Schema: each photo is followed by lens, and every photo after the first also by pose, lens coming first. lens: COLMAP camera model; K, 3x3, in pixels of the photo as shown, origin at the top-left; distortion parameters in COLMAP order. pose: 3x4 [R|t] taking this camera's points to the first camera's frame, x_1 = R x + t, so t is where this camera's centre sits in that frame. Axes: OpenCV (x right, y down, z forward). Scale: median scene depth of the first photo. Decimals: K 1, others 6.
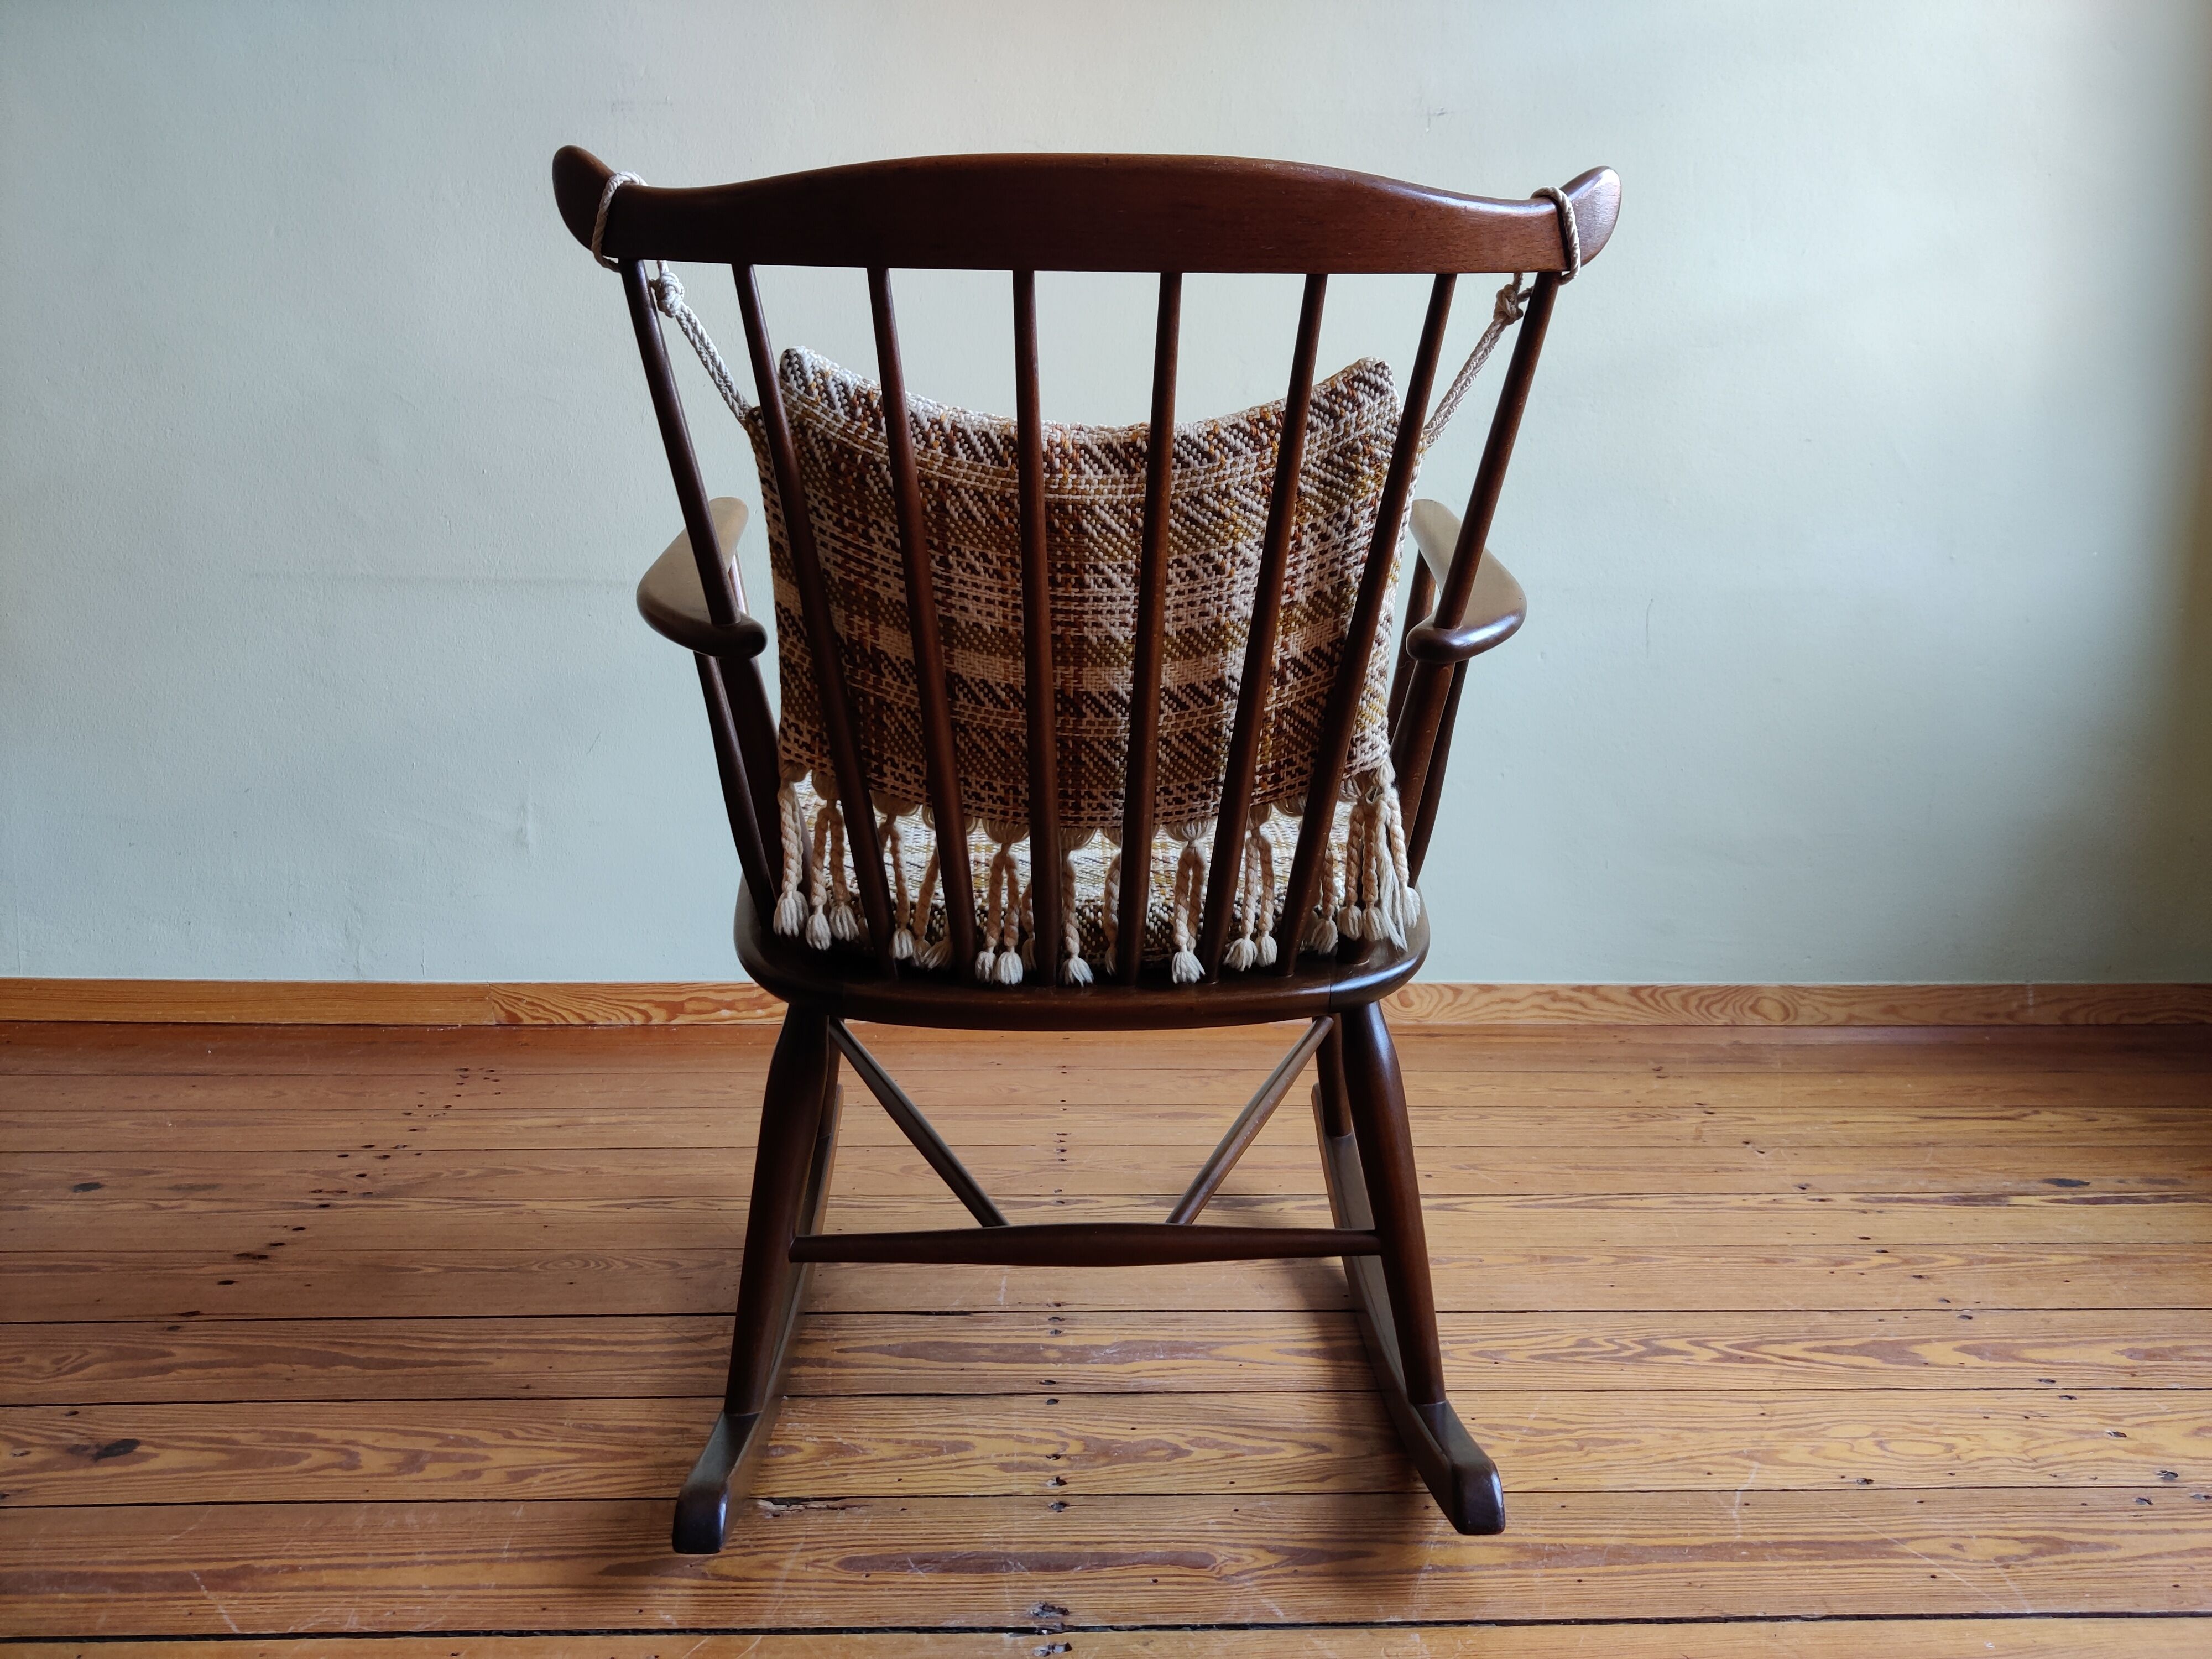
lens RADIAL K [[1692.1, 0, 1116.8], [0, 1692.1, 824.1], [0, 0, 1]] dist [-0.024621, 0.027823]
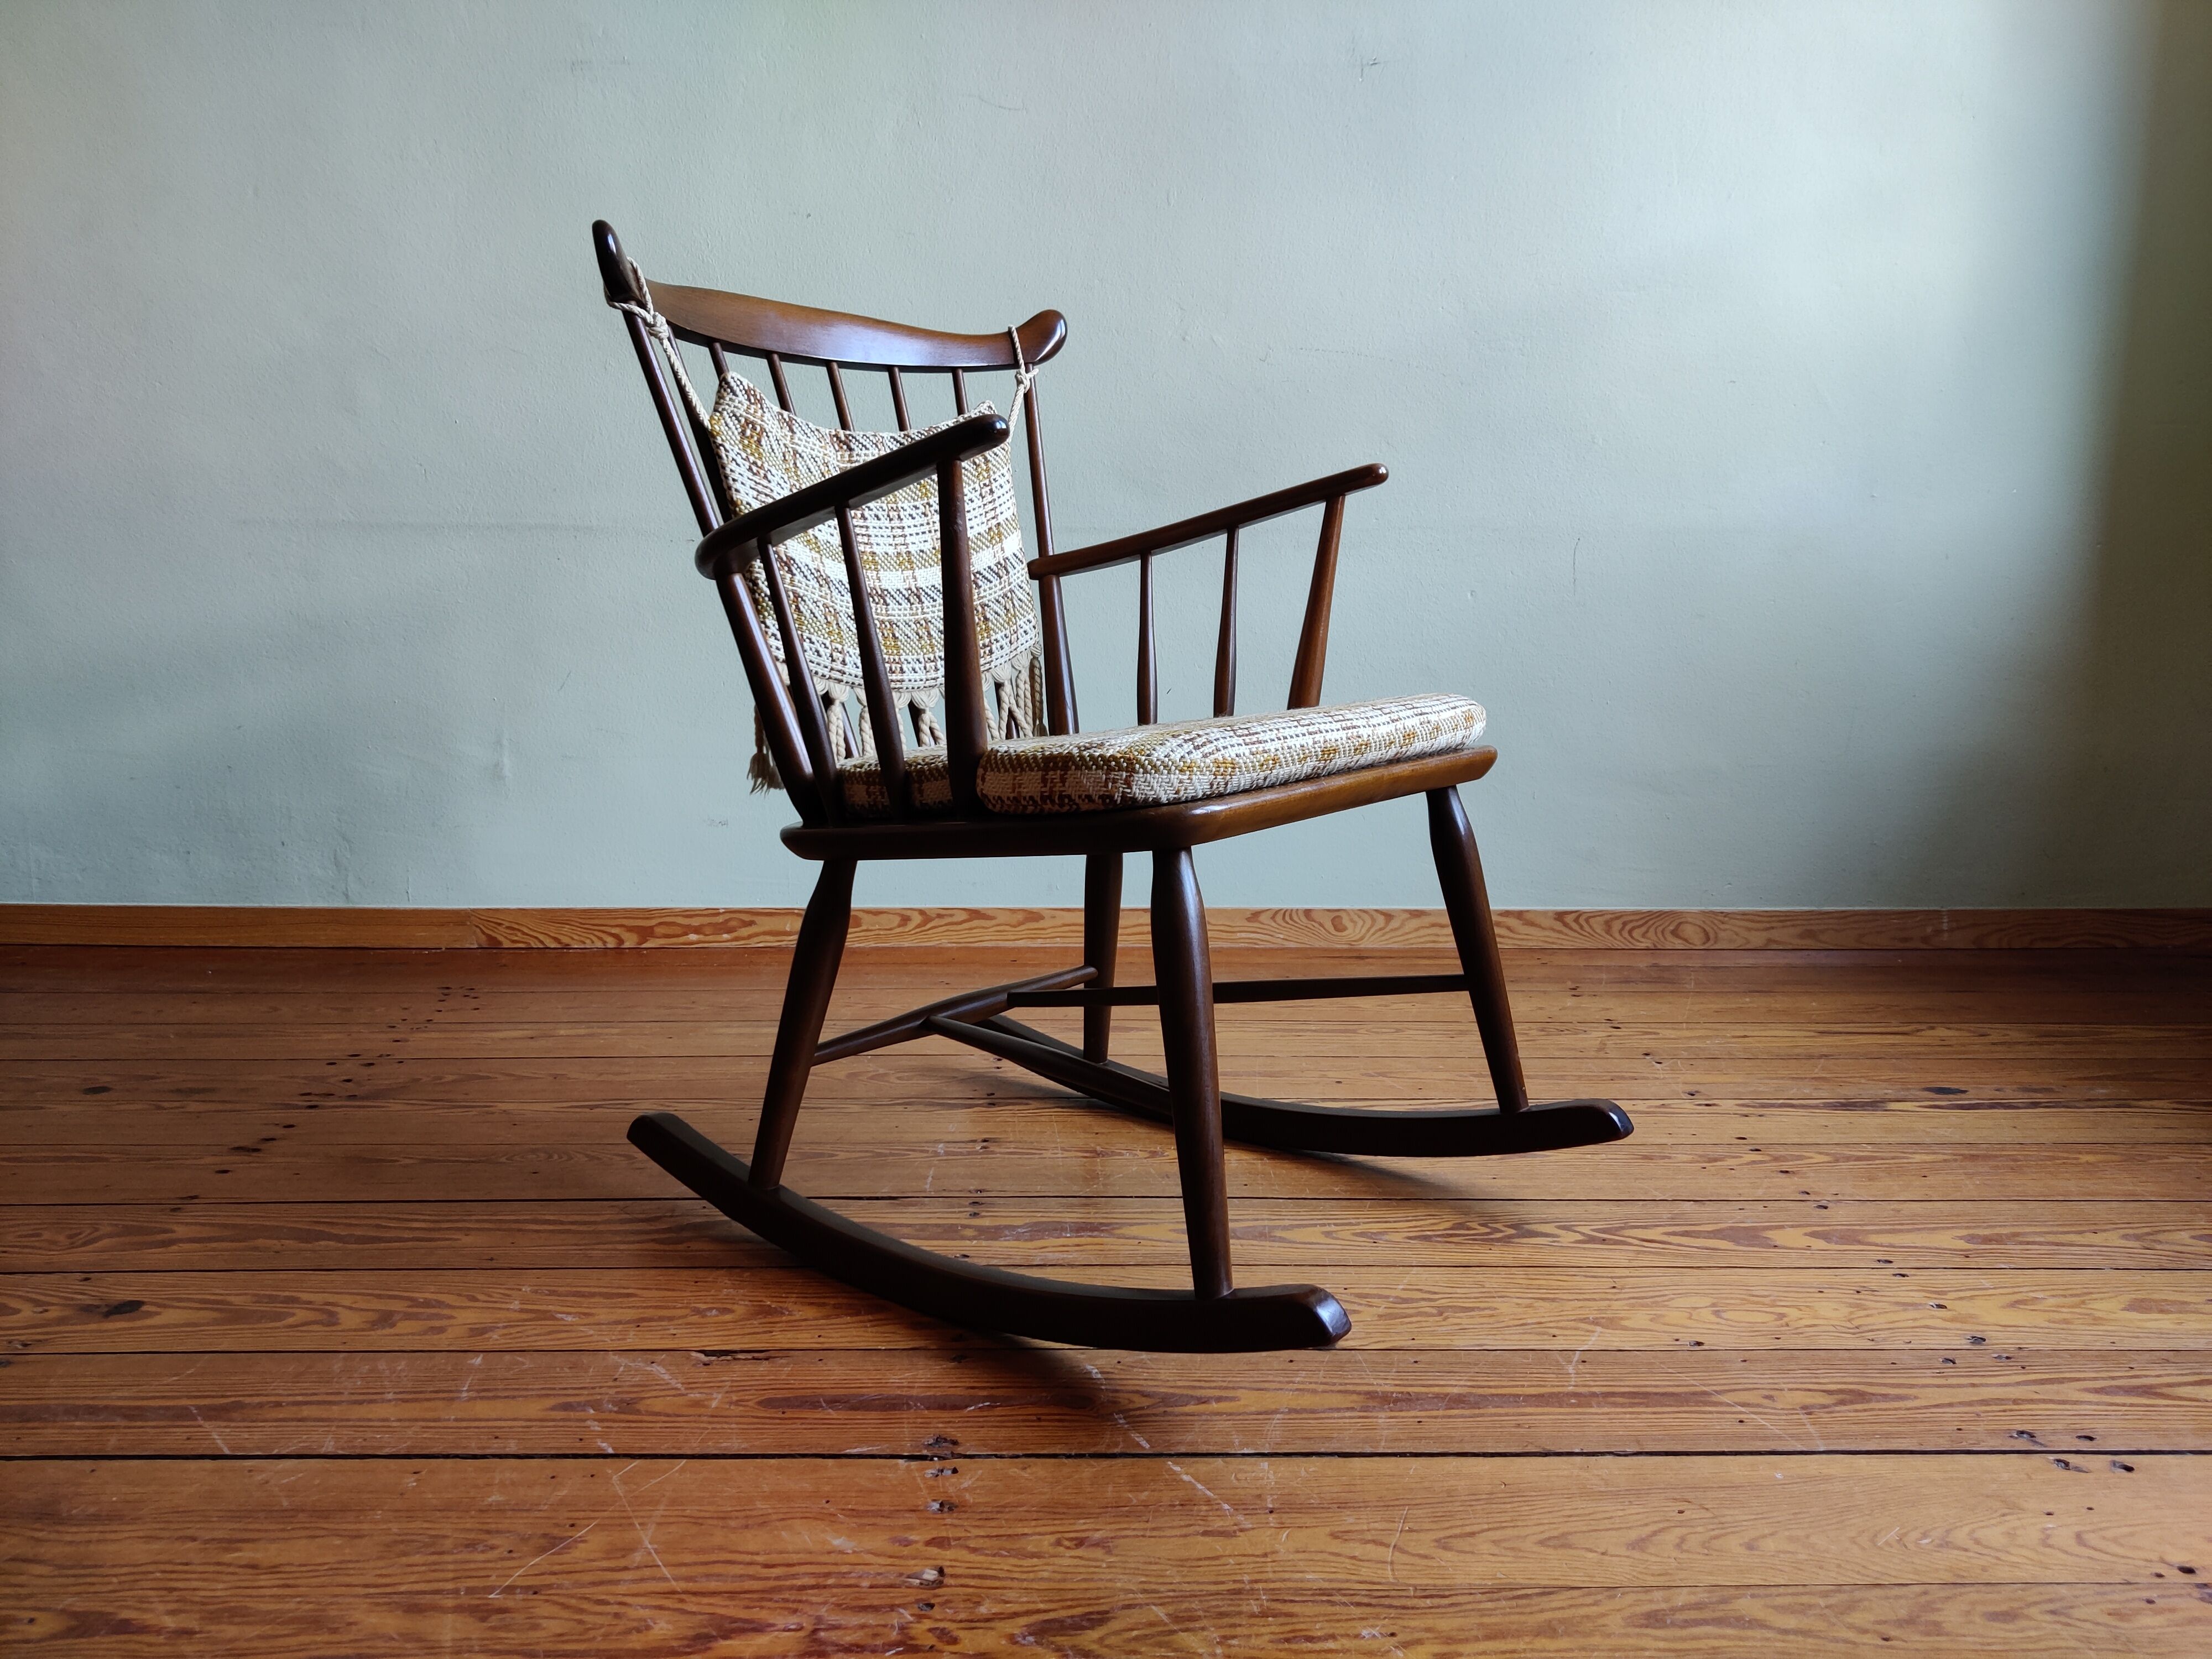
lens RADIAL K [[1685.2, 0, 1079.1], [0, 1685.2, 835.9], [0, 0, 1]] dist [-0.006427, 0.004018]
pose [[0.999755, -0.001544, -0.022072, 0.051942], [0.002418, 0.999211, 0.039632, 0.011738], [0.021993, -0.039675, 0.998971, -0.071781]]
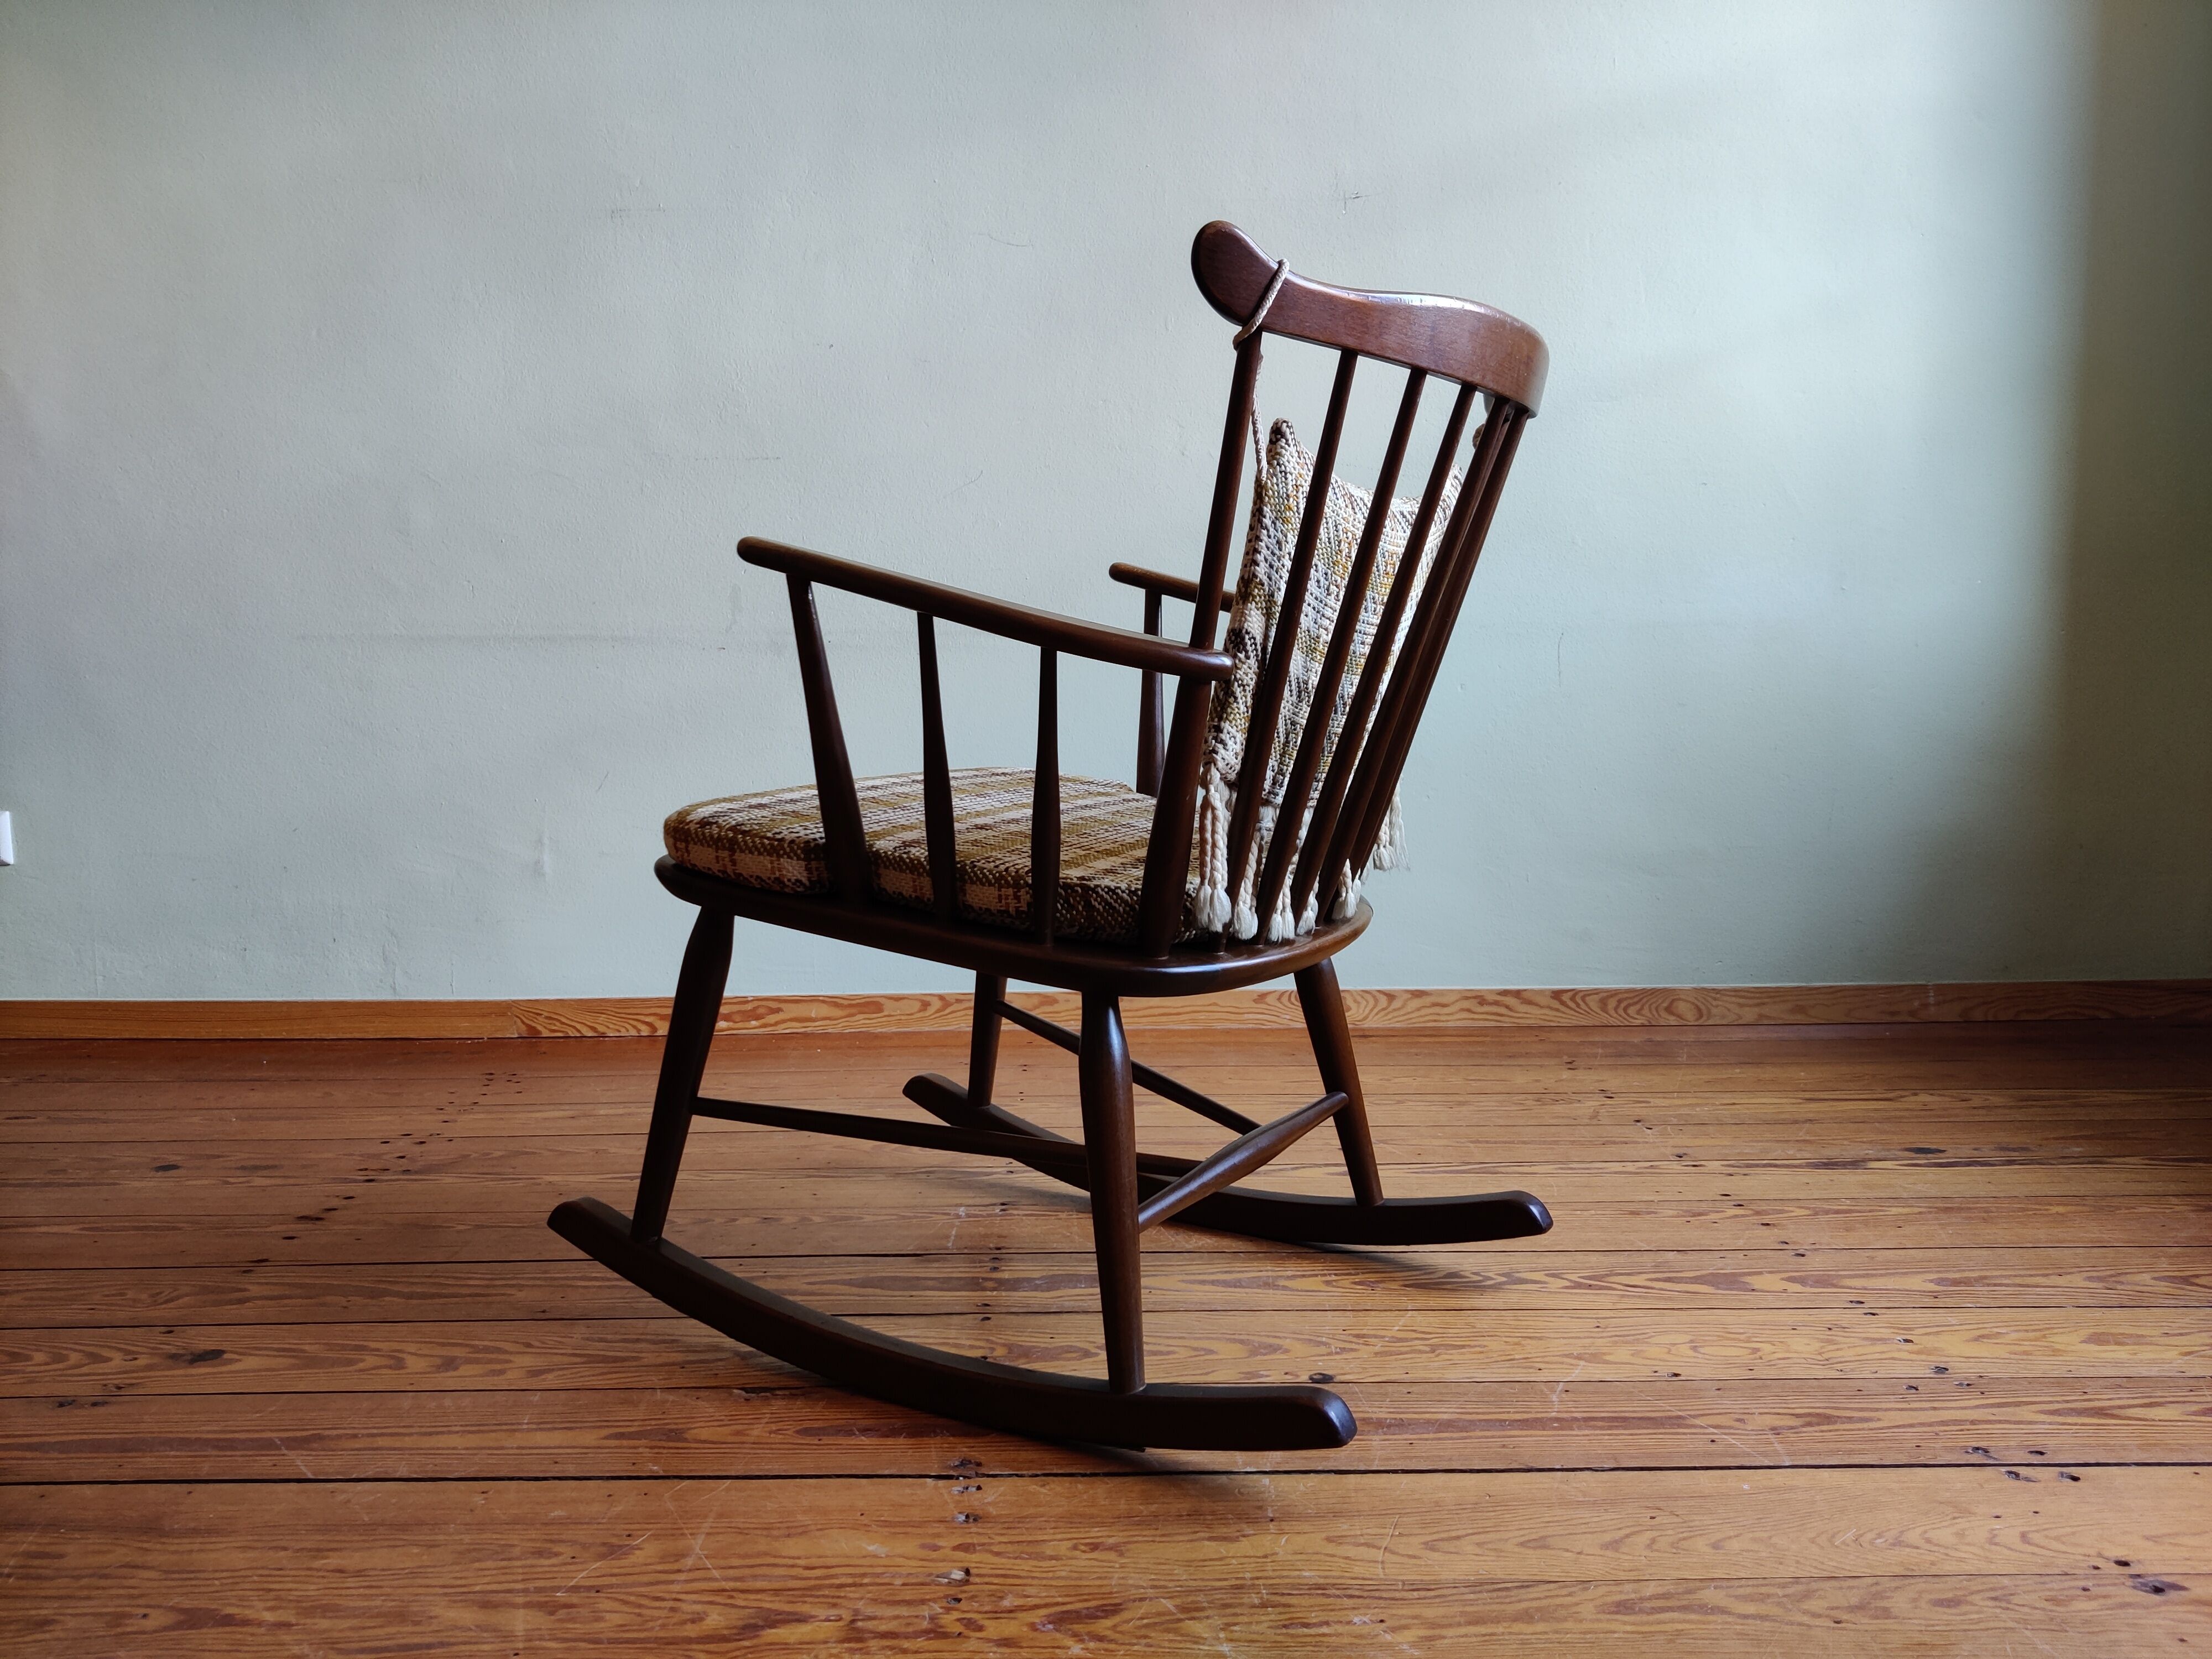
lens RADIAL K [[1687.8, 0, 1066.5], [0, 1687.8, 841.3], [0, 0, 1]] dist [-0.007360, 0.003626]
pose [[0.999118, -0.016418, -0.038654, 0.058089], [0.015596, 0.999648, -0.021470, 0.030235], [0.038993, 0.020848, 0.999022, -0.149457]]
